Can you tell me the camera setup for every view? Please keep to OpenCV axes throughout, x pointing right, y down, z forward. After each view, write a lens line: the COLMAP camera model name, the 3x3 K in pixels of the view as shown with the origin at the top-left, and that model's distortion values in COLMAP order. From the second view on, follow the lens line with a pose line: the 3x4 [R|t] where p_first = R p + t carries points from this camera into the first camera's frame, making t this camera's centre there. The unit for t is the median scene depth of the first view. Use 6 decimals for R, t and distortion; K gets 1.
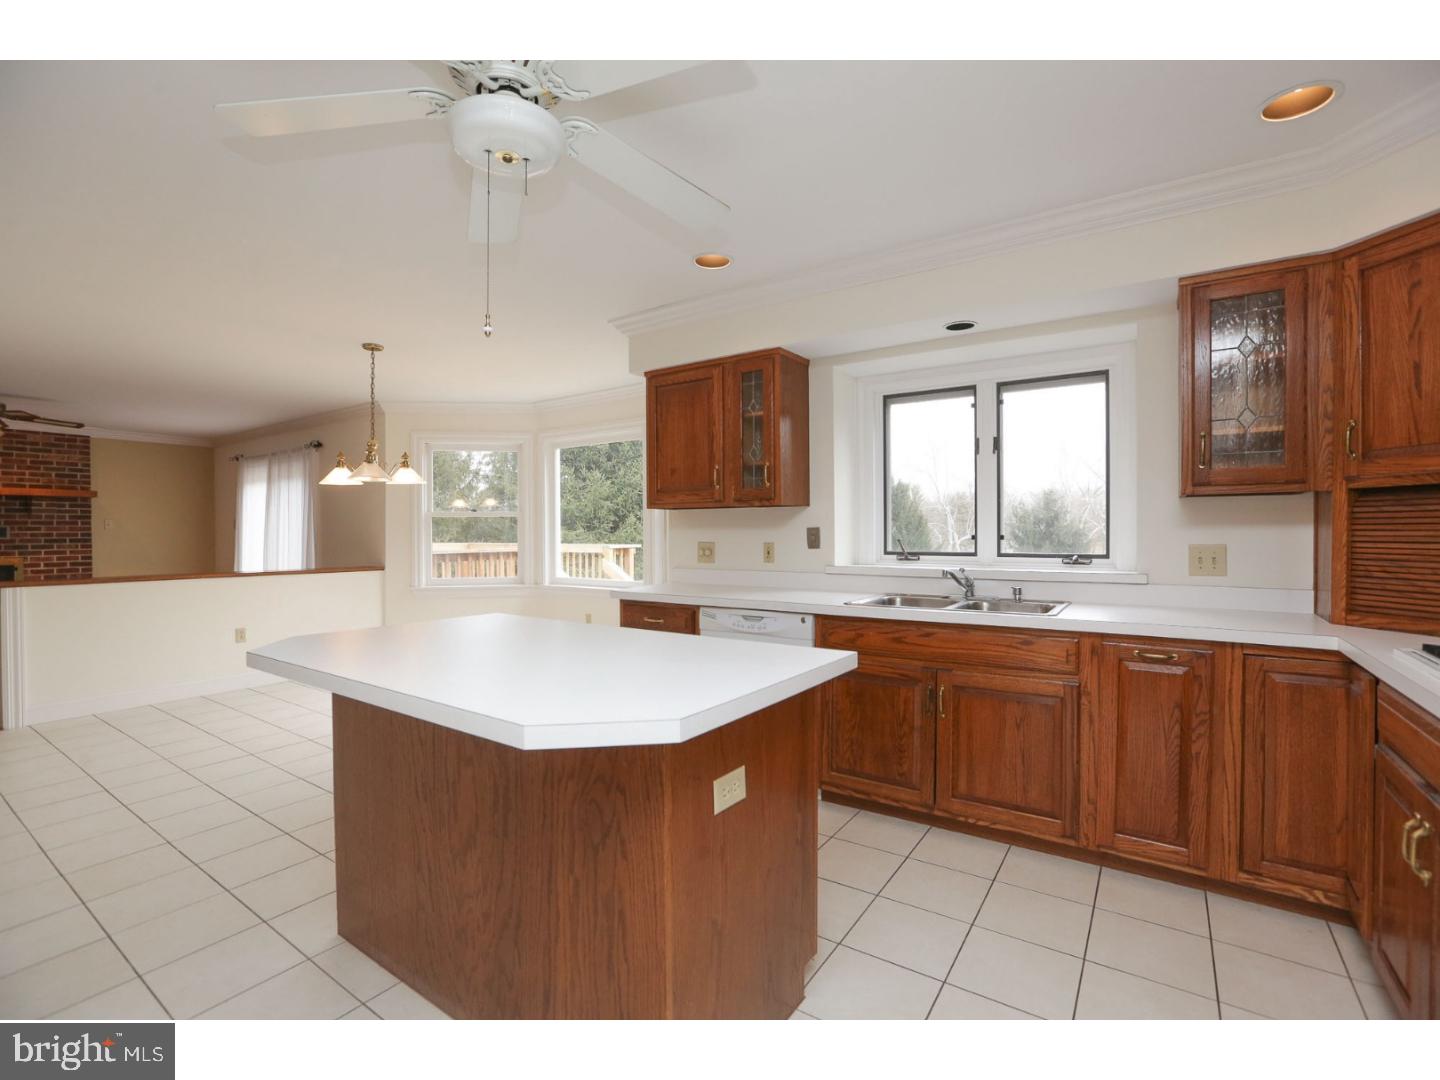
lens RADIAL K [[655.3, 0, 720.0], [0, 655.3, 537.9], [0, 0, 1]] dist [-0.052689, 0.020227]
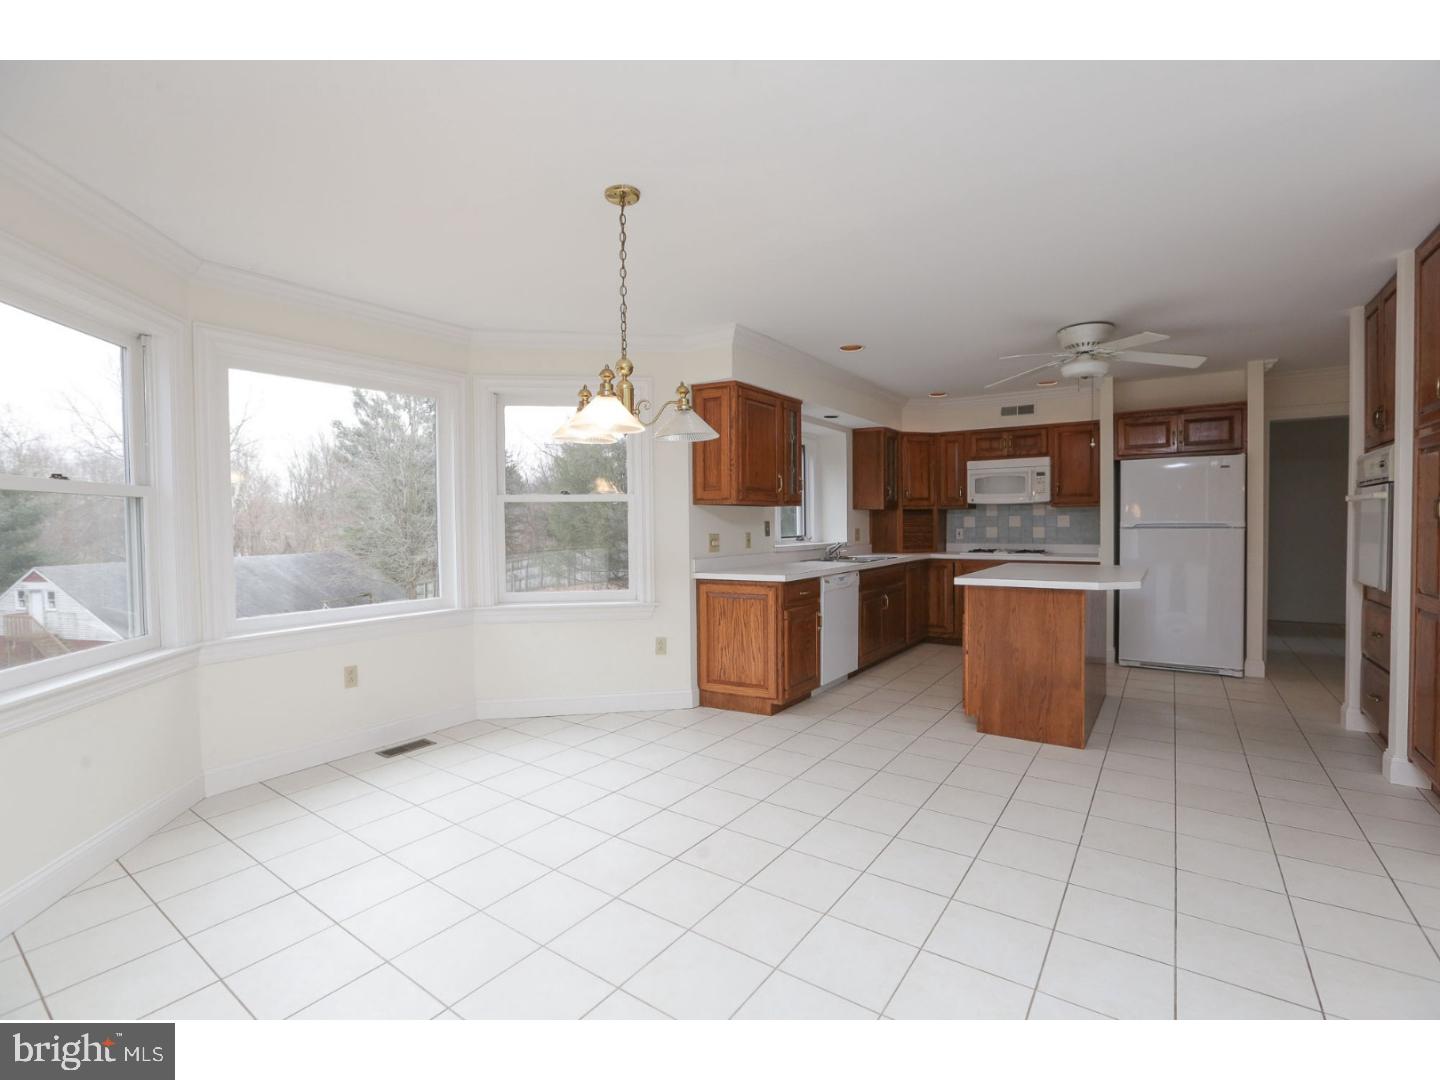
lens RADIAL K [[650.5, 0, 720.0], [0, 650.5, 540.0], [0, 0, 1]] dist [-0.080255, 0.046790]
pose [[0.021783, -0.023114, 0.999495, -0.646505], [0.021551, 0.999511, 0.022645, -0.005020], [-0.999530, 0.021047, 0.022271, 0.534701]]
